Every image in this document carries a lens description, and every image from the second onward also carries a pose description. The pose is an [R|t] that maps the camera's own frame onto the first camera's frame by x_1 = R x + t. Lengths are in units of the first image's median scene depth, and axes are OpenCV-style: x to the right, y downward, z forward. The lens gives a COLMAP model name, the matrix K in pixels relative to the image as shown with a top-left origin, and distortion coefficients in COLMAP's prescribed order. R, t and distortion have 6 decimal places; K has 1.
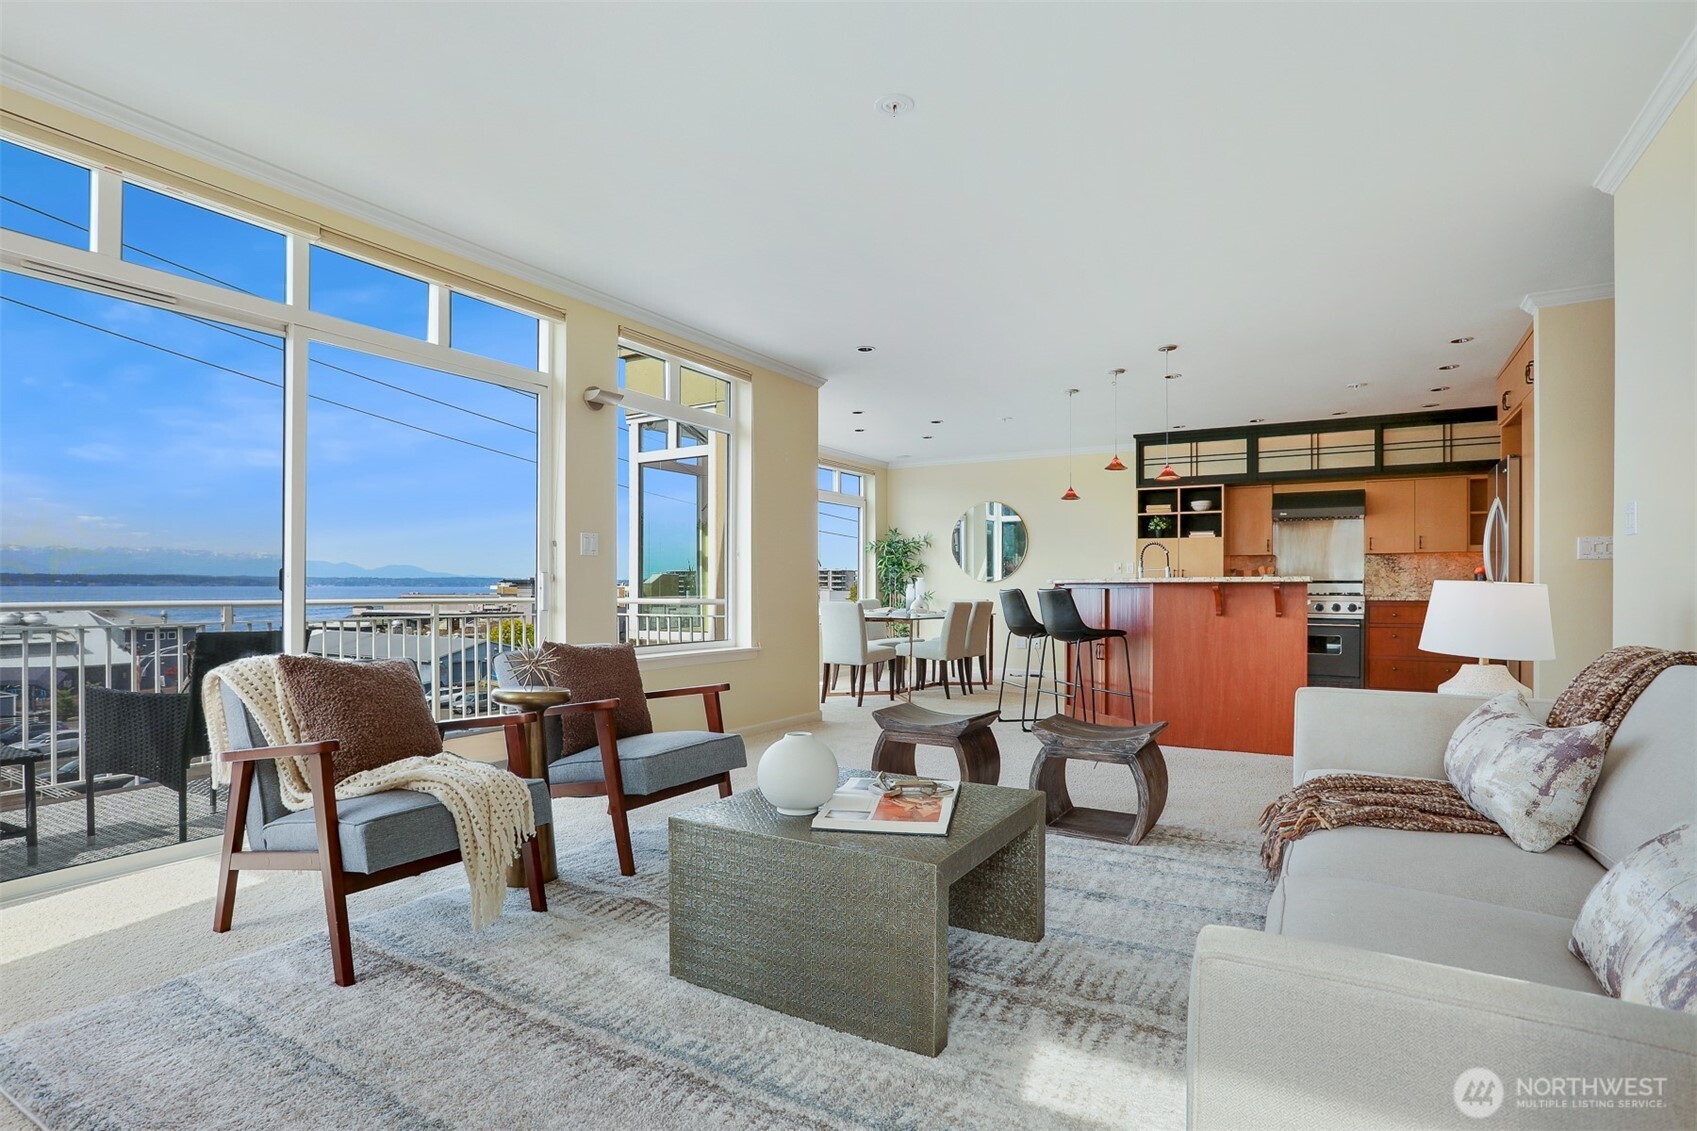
lens RADIAL K [[843.8, 0, 867.5], [0, 843.8, 589.4], [0, 0, 1]] dist [-0.030463, 0.011873]
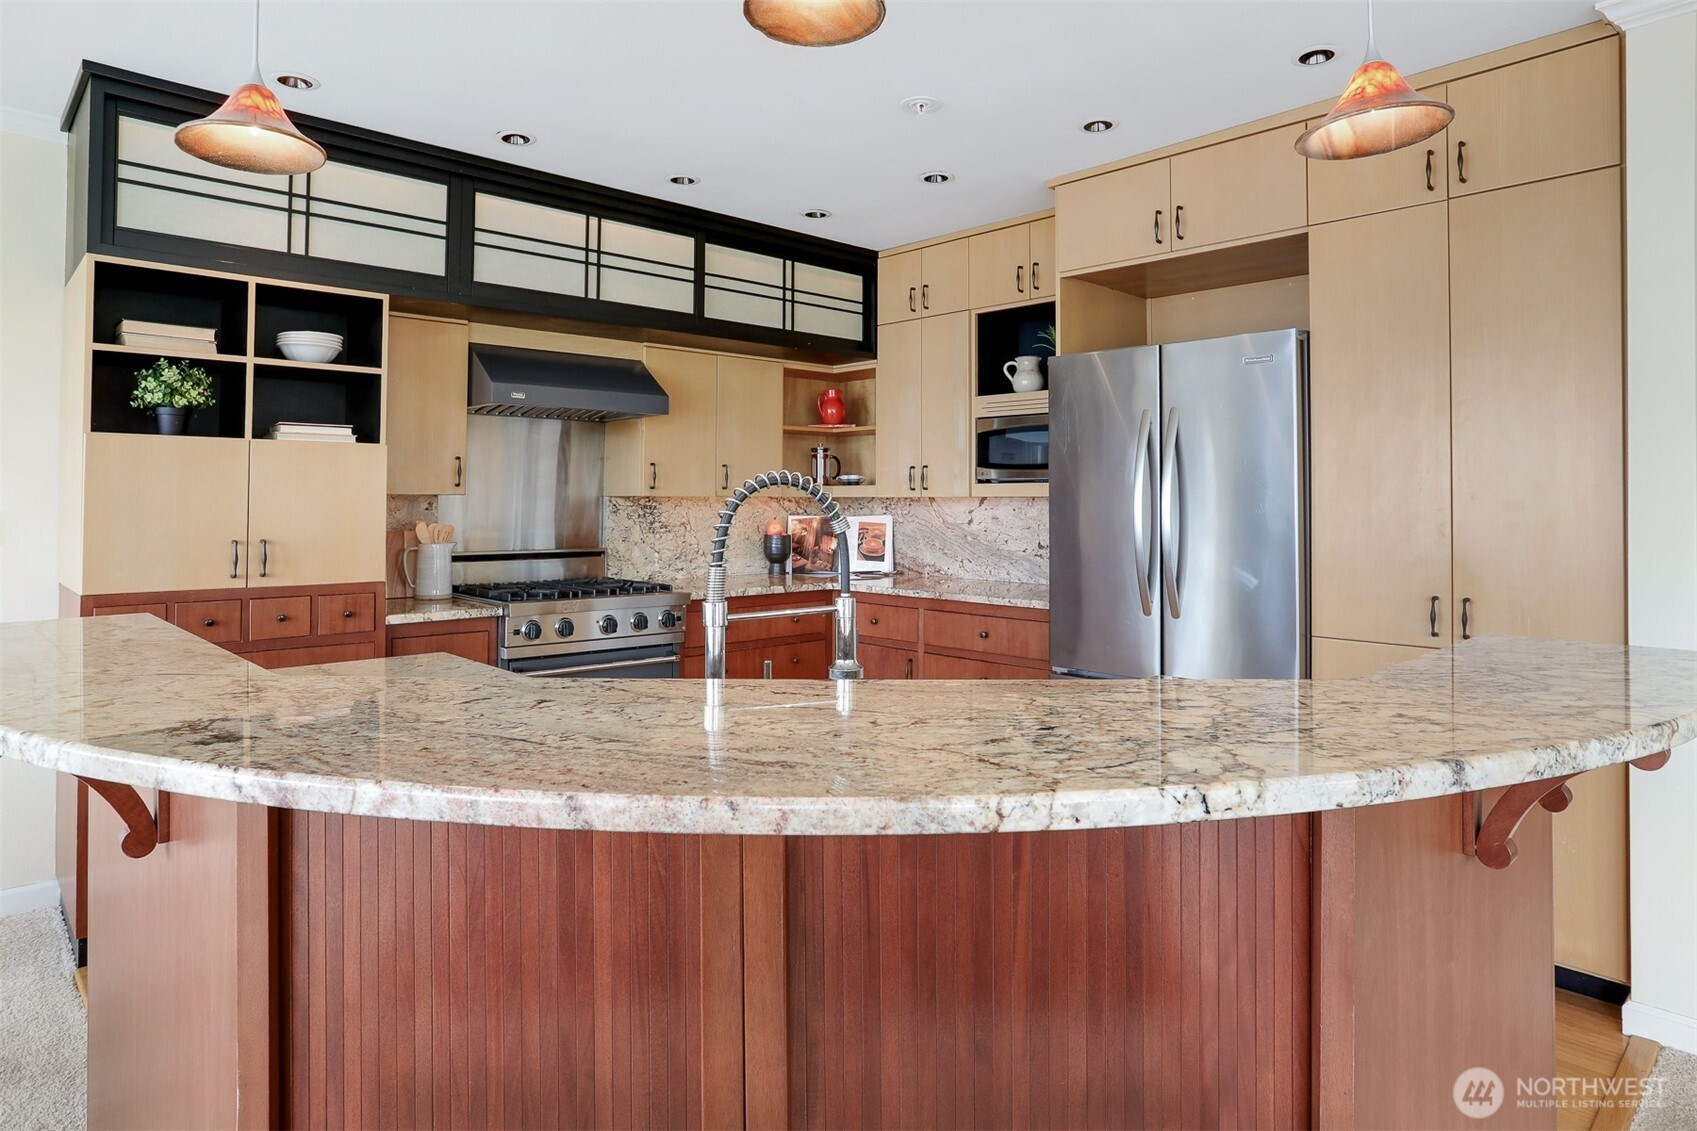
lens RADIAL K [[1018.1, 0, 837.8], [0, 1018.1, 467.4], [0, 0, 1]] dist [-0.011324, 0.006594]
pose [[0.299412, 0.031398, 0.953607, 0.077431], [0.002600, 0.999428, -0.033723, -0.038236], [-0.954120, 0.012577, 0.299159, 0.694028]]
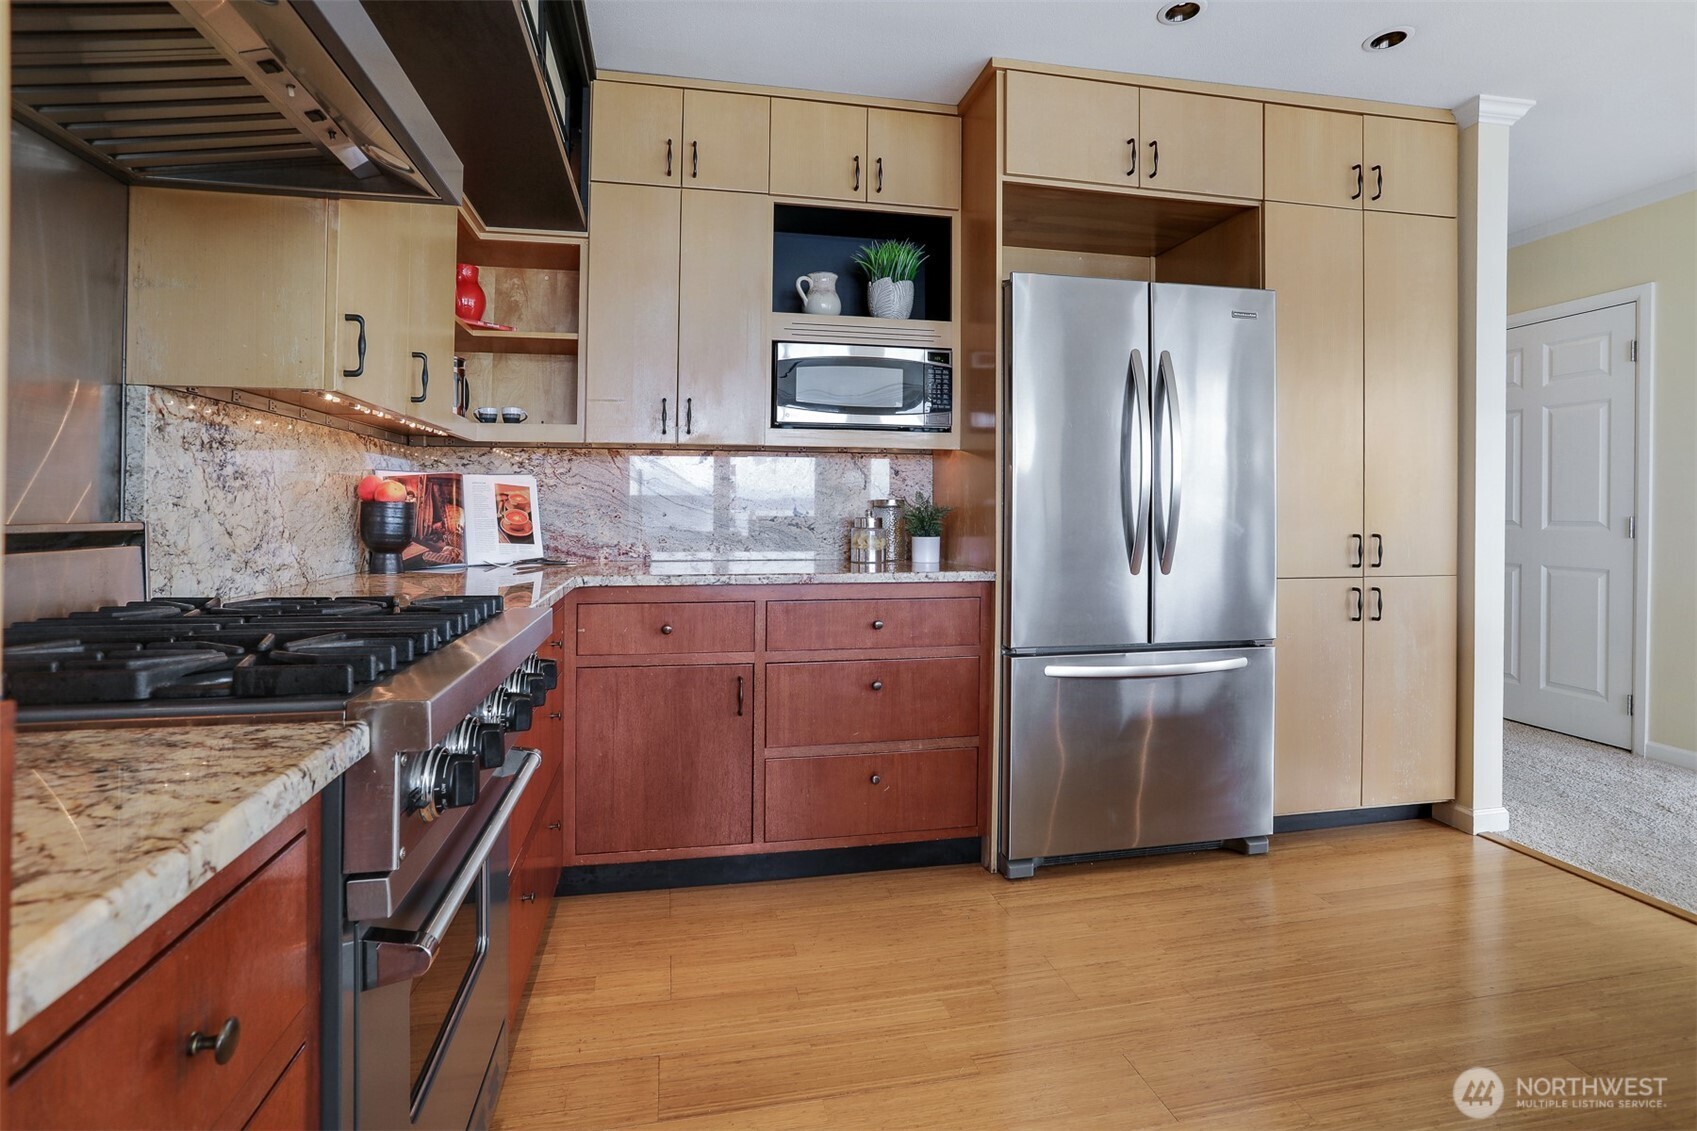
lens RADIAL K [[843.8, 0, 841.9], [0, 843.8, 505.4], [0, 0, 1]] dist [-0.030463, 0.011873]
pose [[-0.663656, -0.000523, 0.748038, 0.357236], [-0.002088, 0.999997, -0.001153, -0.016134], [-0.748035, -0.002327, -0.663655, 0.999060]]
